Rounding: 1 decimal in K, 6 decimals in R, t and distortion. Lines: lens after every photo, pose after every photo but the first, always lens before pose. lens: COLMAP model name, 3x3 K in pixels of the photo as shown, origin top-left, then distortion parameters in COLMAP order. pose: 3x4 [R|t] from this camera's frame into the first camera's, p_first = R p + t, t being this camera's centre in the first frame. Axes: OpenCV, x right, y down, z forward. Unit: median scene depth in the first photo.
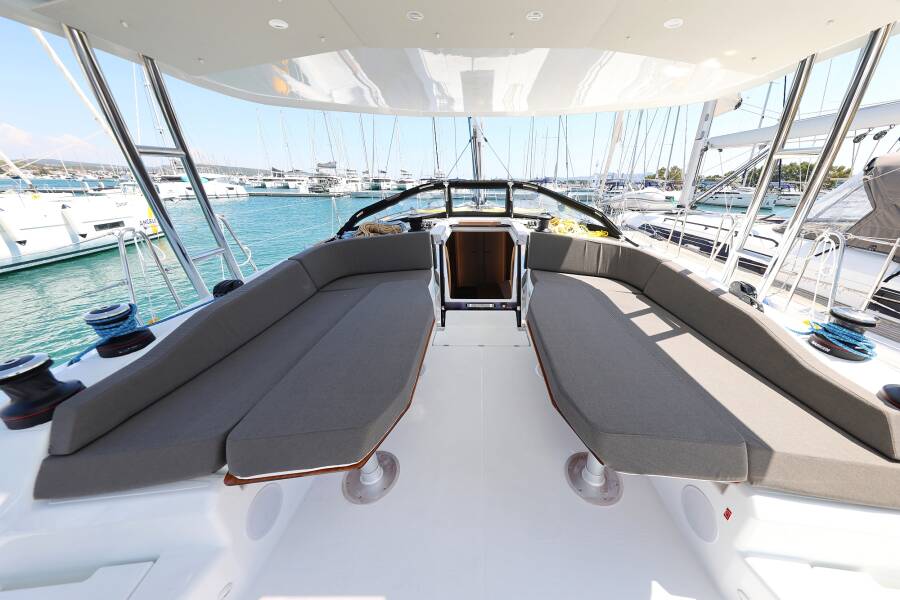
lens RADIAL K [[287.8, 0, 455.8], [0, 287.8, 300.3], [0, 0, 1]] dist [0.001422, 0.000097]
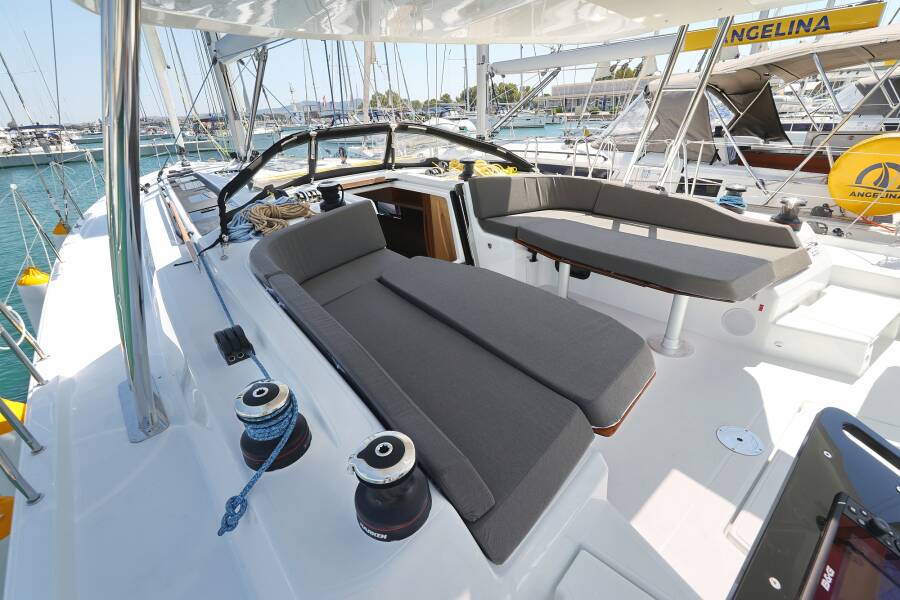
lens RADIAL K [[402.8, 0, 449.4], [0, 402.8, 311.5], [0, 0, 1]] dist [-0.000369, -0.000038]
pose [[0.752131, -0.338940, 0.565171, -0.638713], [0.305694, 0.939192, 0.156427, -0.064563], [-0.583823, 0.055116, 0.810008, 0.048502]]
